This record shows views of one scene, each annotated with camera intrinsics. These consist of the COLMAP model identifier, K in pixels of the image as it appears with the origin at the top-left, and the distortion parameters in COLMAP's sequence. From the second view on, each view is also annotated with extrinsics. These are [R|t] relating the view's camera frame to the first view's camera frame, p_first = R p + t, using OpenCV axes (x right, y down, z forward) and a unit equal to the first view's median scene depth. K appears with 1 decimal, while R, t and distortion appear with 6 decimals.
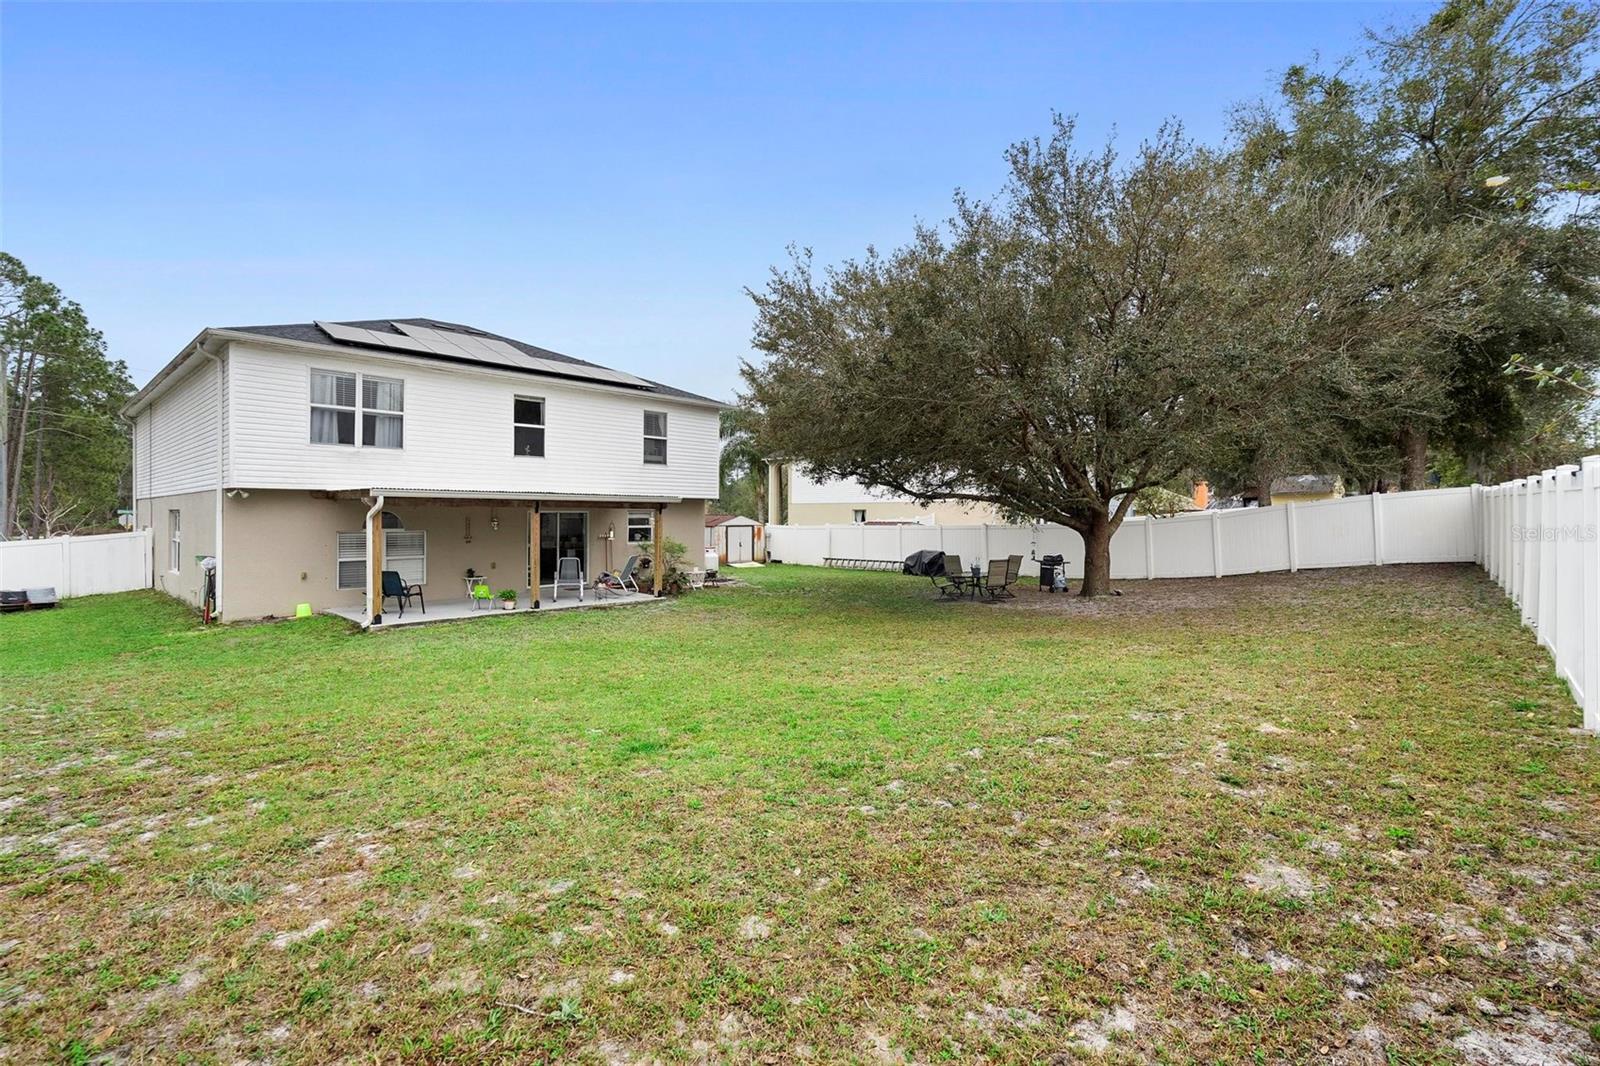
lens RADIAL K [[724.3, 0, 801.6], [0, 724.3, 521.6], [0, 0, 1]] dist [-0.010801, 0.002233]
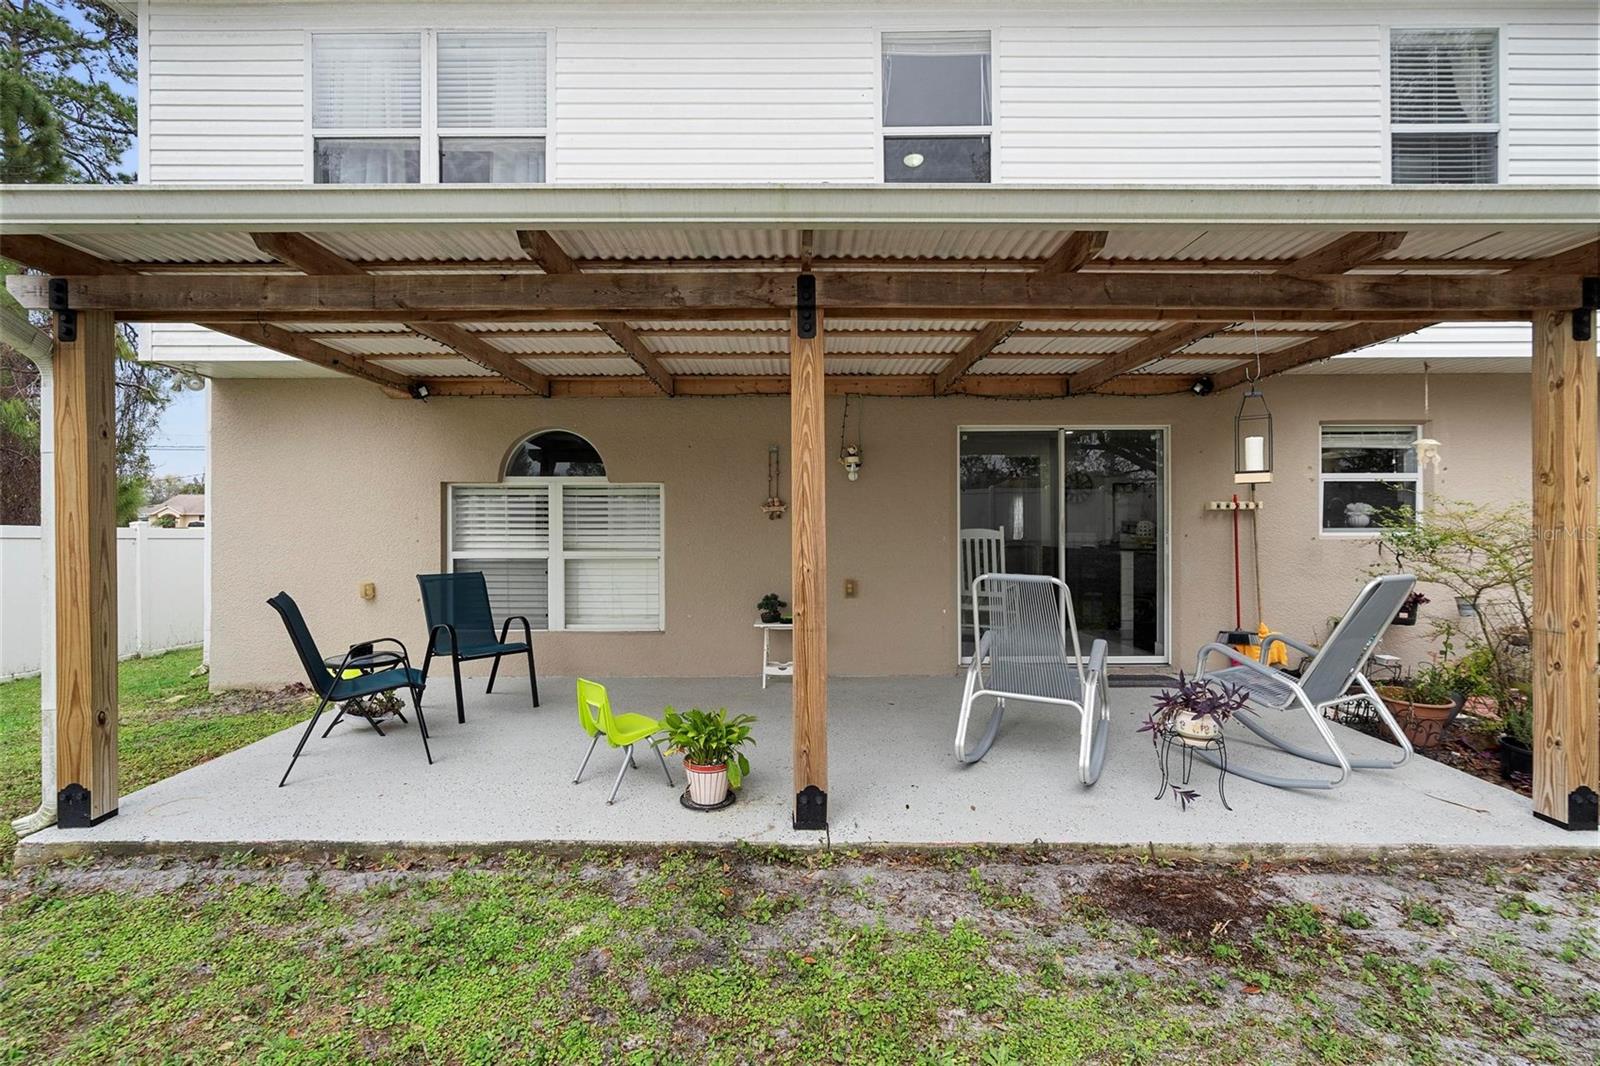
lens RADIAL K [[724.3, 0, 794.9], [0, 724.3, 527.8], [0, 0, 1]] dist [-0.010801, 0.002233]
pose [[0.669239, -0.005200, -0.743029, -0.194336], [-0.002106, 0.999958, -0.008895, 0.035499], [0.743044, 0.007517, 0.669200, 0.755932]]
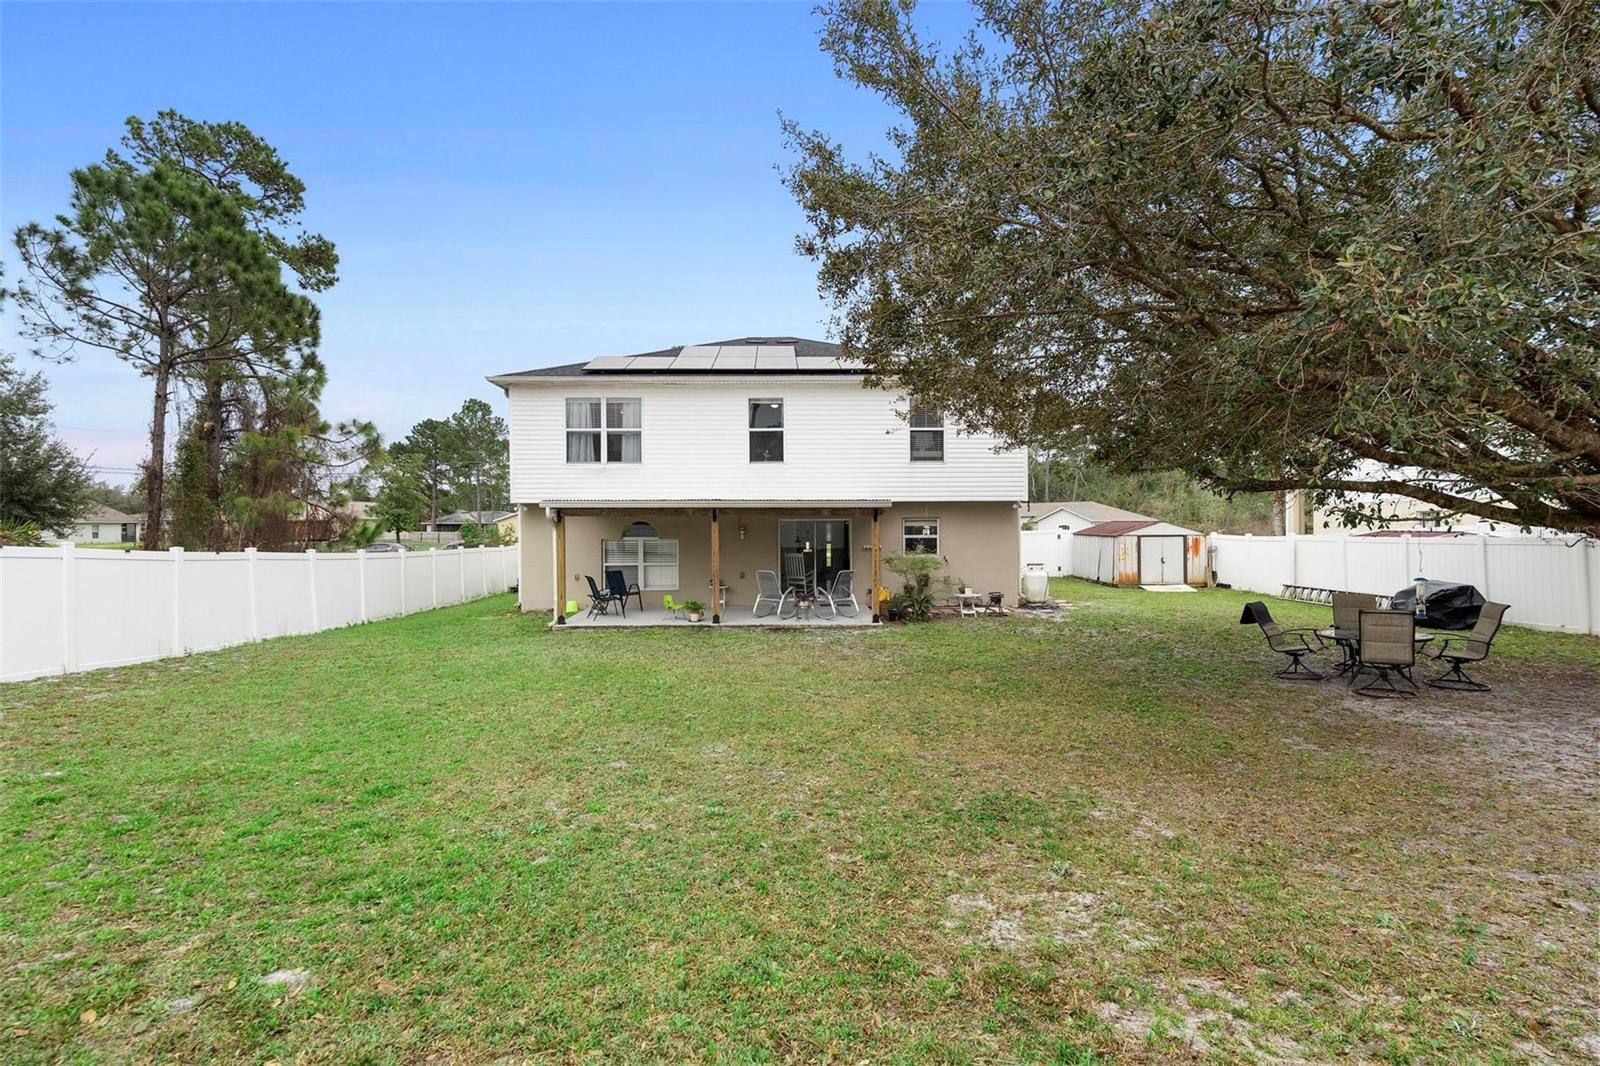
lens RADIAL K [[724.3, 0, 797.2], [0, 724.3, 527.5], [0, 0, 1]] dist [-0.010801, 0.002233]
pose [[0.696422, 0.000081, -0.717632, 0.335494], [-0.000886, 0.999999, -0.000748, -0.003380], [0.717632, 0.001157, 0.696422, 0.366397]]
